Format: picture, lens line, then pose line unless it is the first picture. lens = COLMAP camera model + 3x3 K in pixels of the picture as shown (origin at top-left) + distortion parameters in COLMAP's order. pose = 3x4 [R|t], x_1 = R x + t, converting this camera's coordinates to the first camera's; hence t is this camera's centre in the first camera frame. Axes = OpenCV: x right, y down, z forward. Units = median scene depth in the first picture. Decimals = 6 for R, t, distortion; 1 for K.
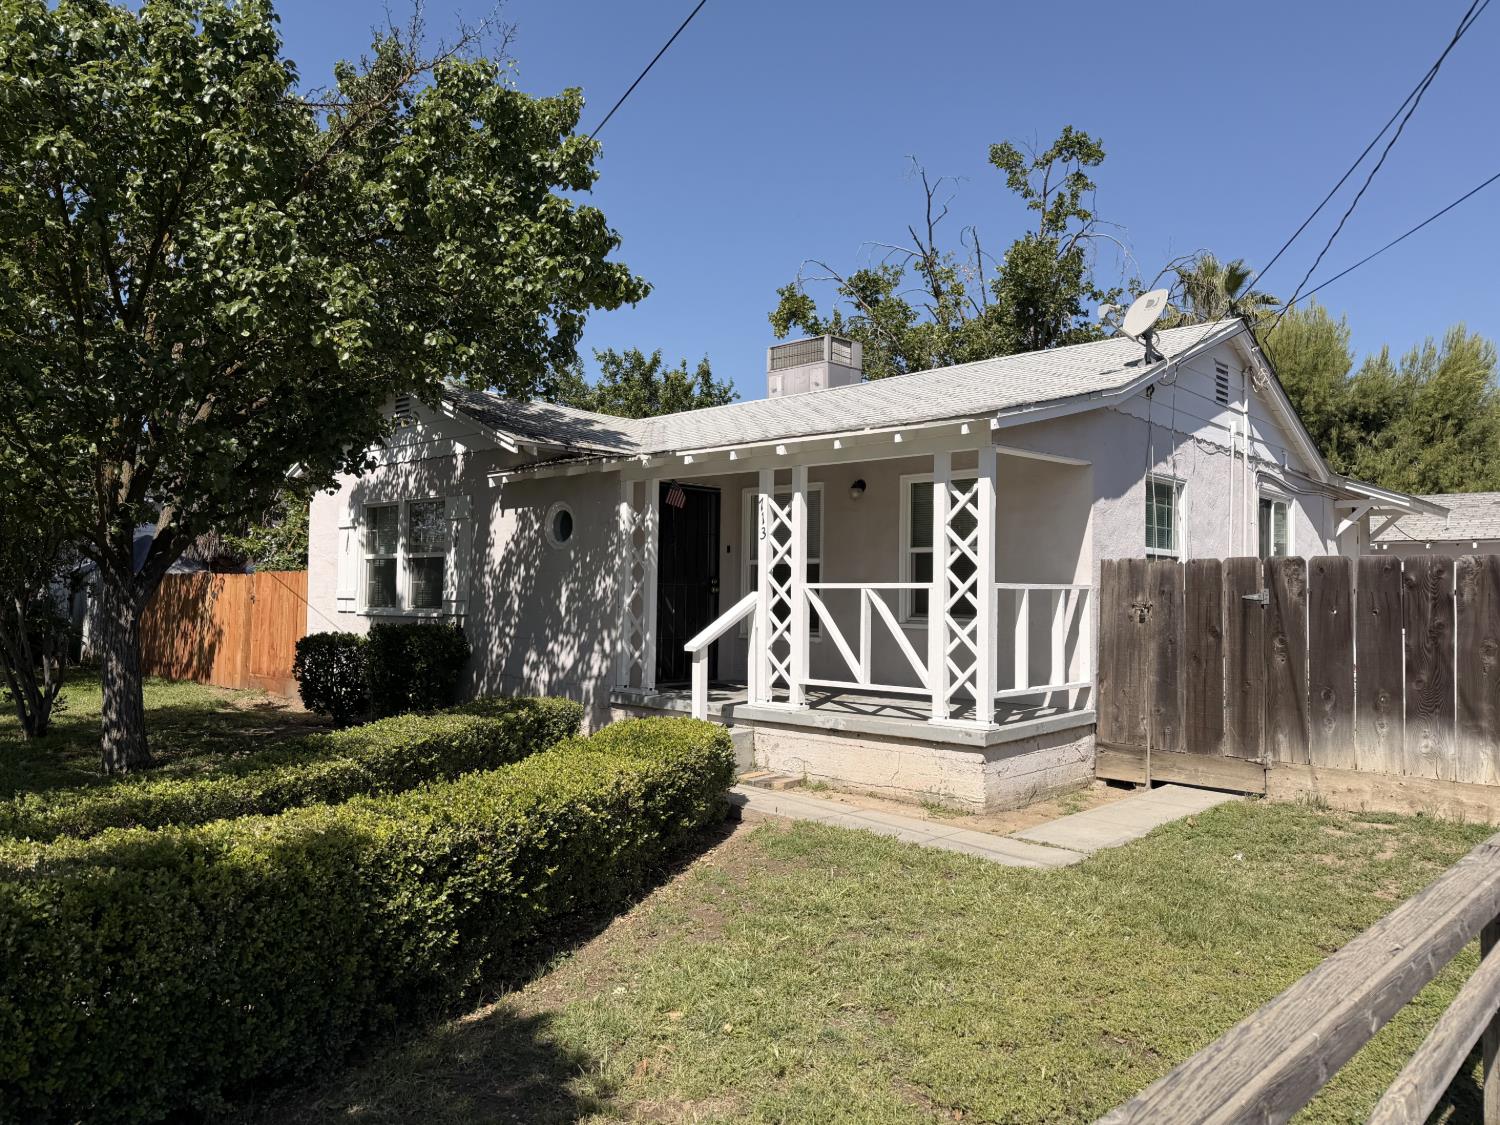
lens RADIAL K [[1071.1, 0, 745.2], [0, 1071.1, 561.4], [0, 0, 1]] dist [0.063233, -0.032973]
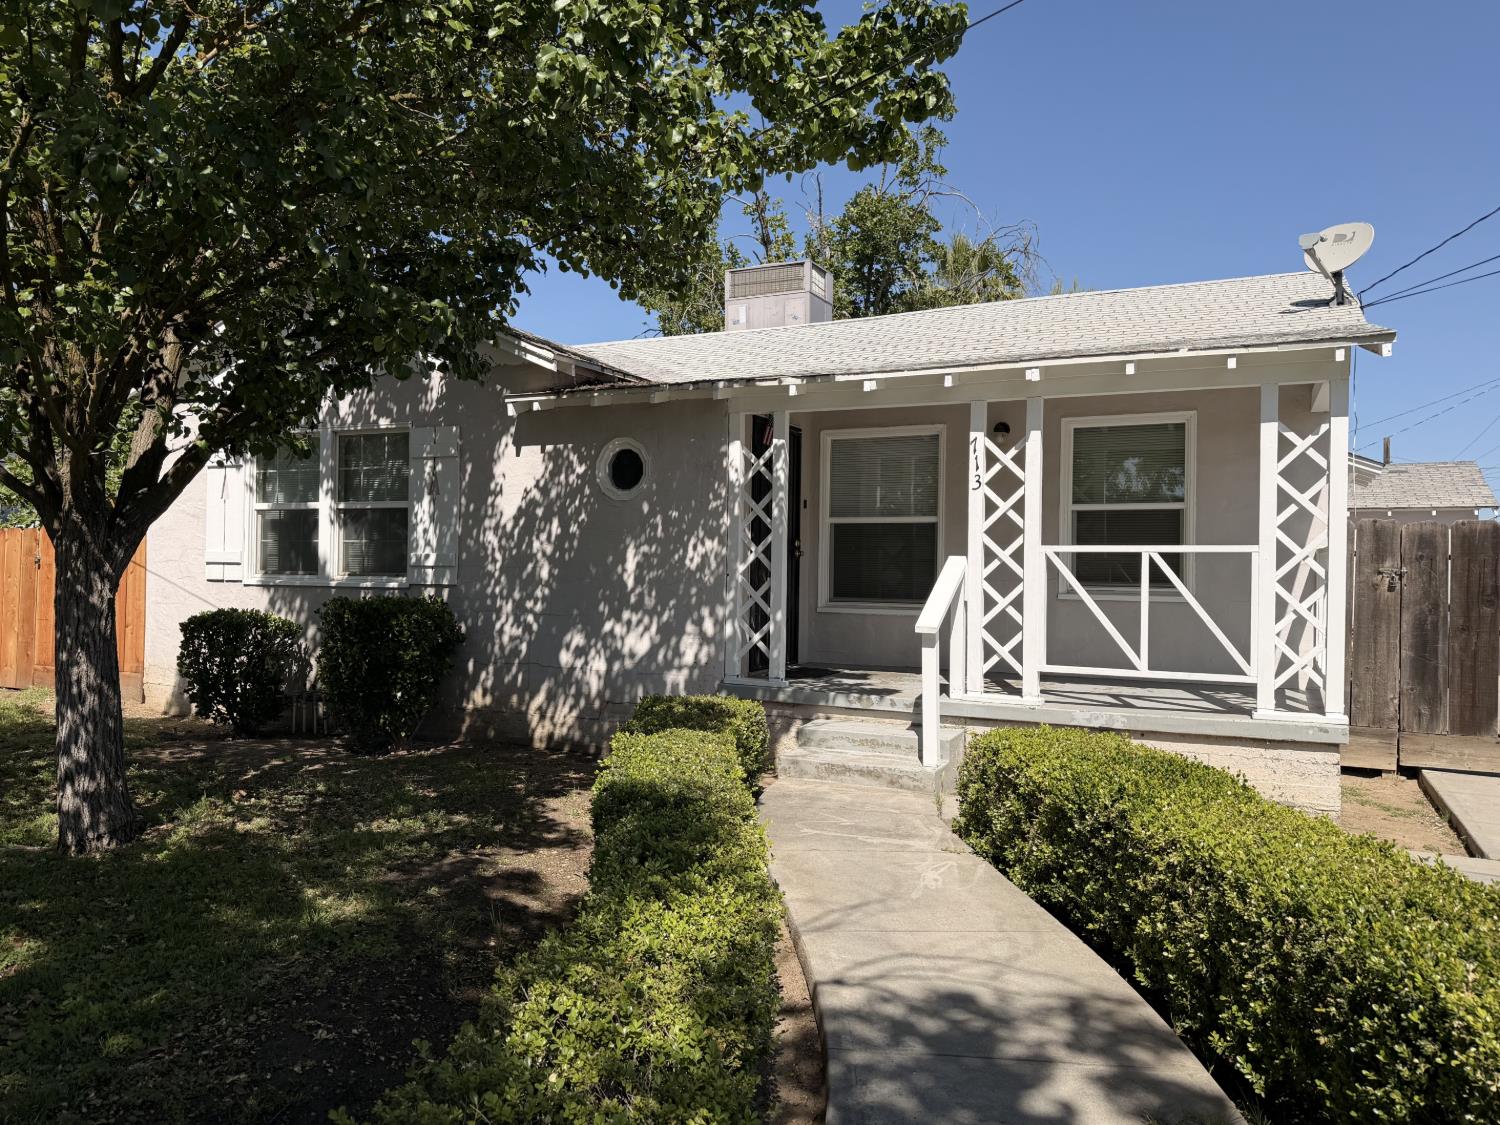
lens RADIAL K [[1071.1, 0, 745.5], [0, 1071.1, 563.6], [0, 0, 1]] dist [0.063233, -0.032973]
pose [[0.953960, 0.001432, 0.299929, -0.312671], [-0.011975, 0.999373, 0.033316, 0.007630], [-0.299693, -0.035374, 0.953380, 0.236749]]
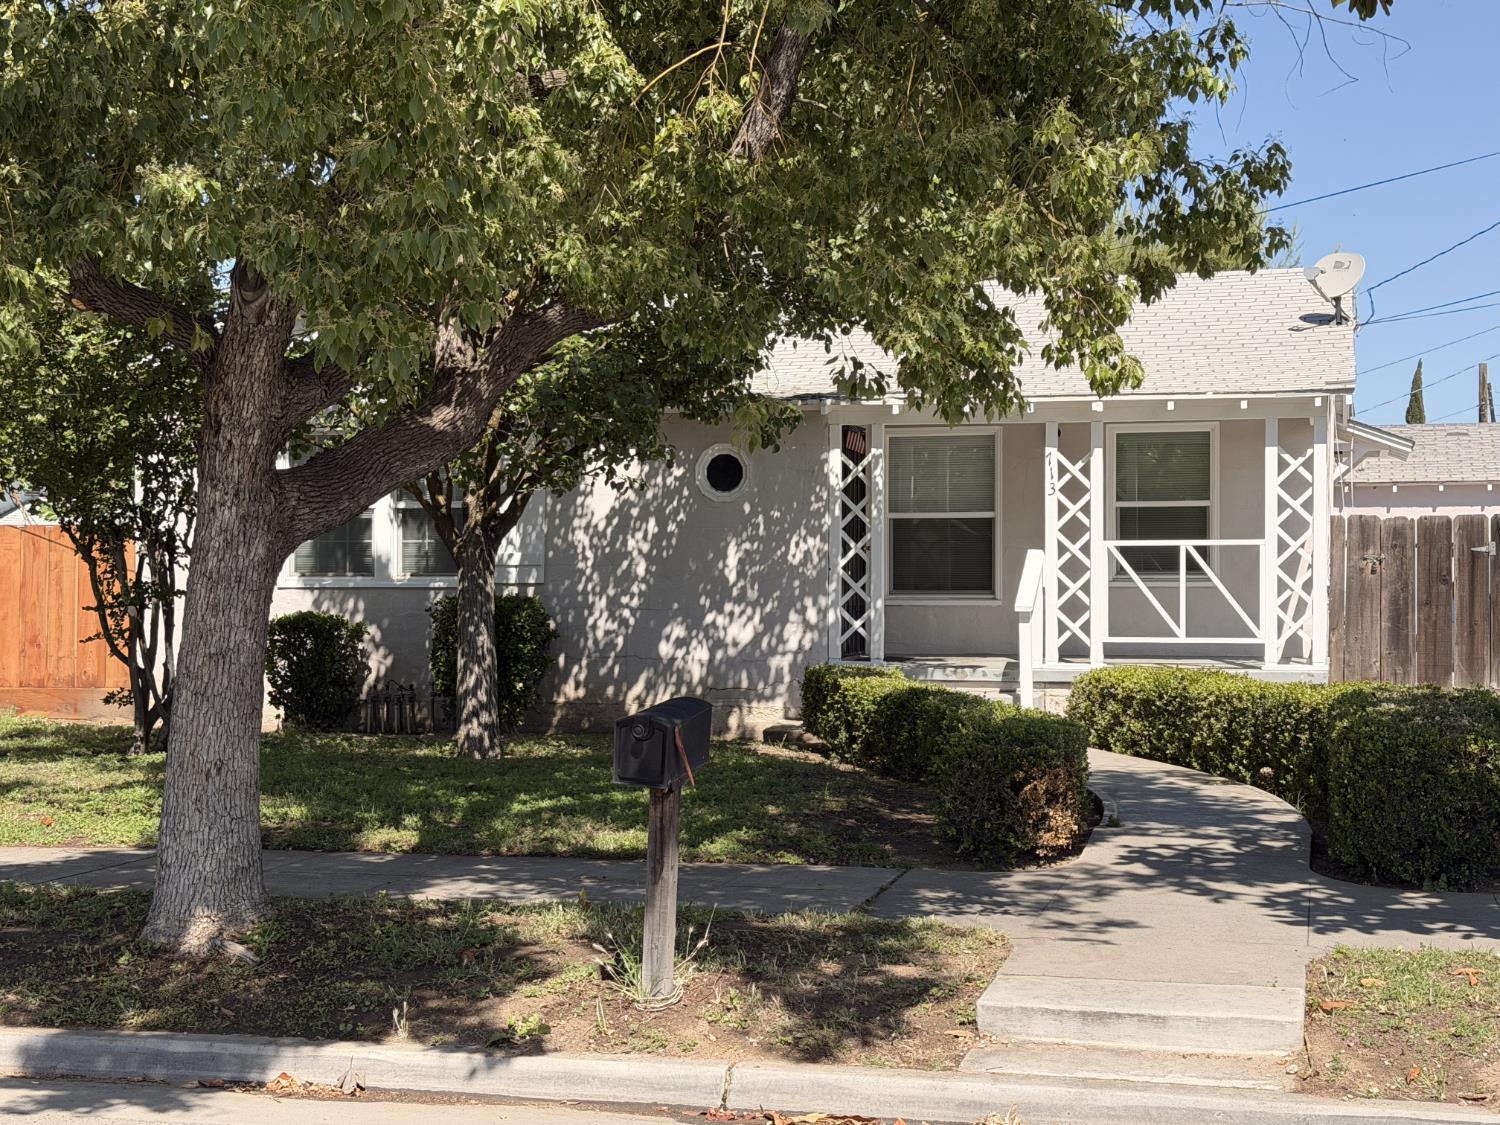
lens RADIAL K [[2179.0, 0, 751.0], [0, 2179.0, 568.6], [0, 0, 1]] dist [0.093253, 0.000000]
pose [[0.885046, -0.012724, 0.465329, -0.921785], [-0.005303, 0.999286, 0.037411, -0.021750], [-0.465473, -0.035578, 0.884347, -0.495515]]
